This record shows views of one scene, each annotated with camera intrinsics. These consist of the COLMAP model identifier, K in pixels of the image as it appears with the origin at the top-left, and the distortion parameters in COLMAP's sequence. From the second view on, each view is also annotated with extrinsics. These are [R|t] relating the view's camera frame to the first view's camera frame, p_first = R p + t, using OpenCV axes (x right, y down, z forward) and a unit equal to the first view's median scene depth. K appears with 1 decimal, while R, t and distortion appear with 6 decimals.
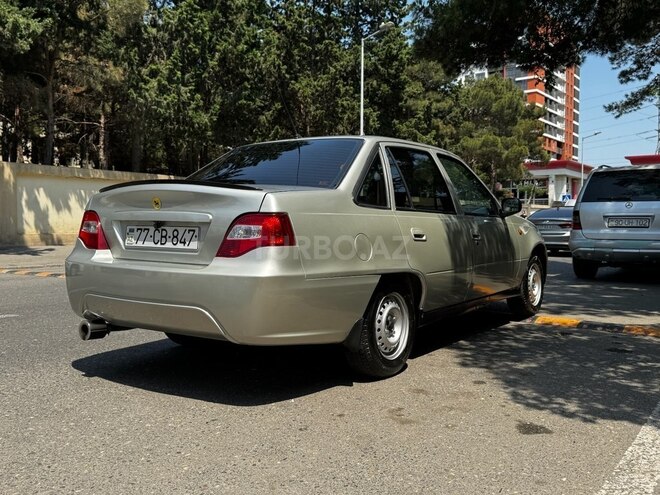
lens RADIAL K [[619.7, 0, 329.8], [0, 619.7, 248.9], [0, 0, 1]] dist [0.031204, 0.000000]
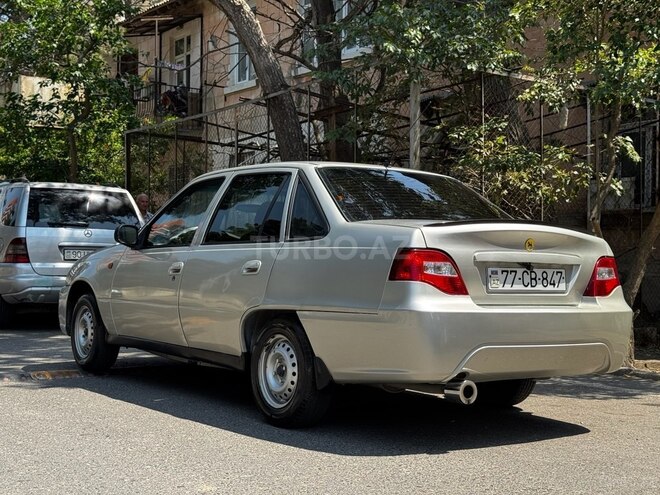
lens RADIAL K [[1009.0, 0, 330.4], [0, 1009.0, 251.2], [0, 0, 1]] dist [0.066505, 0.000000]
pose [[0.336232, 0.010076, 0.941725, -1.721920], [0.023857, 0.999531, -0.019213, -0.037022], [-0.941477, 0.028927, 0.335834, 0.706527]]
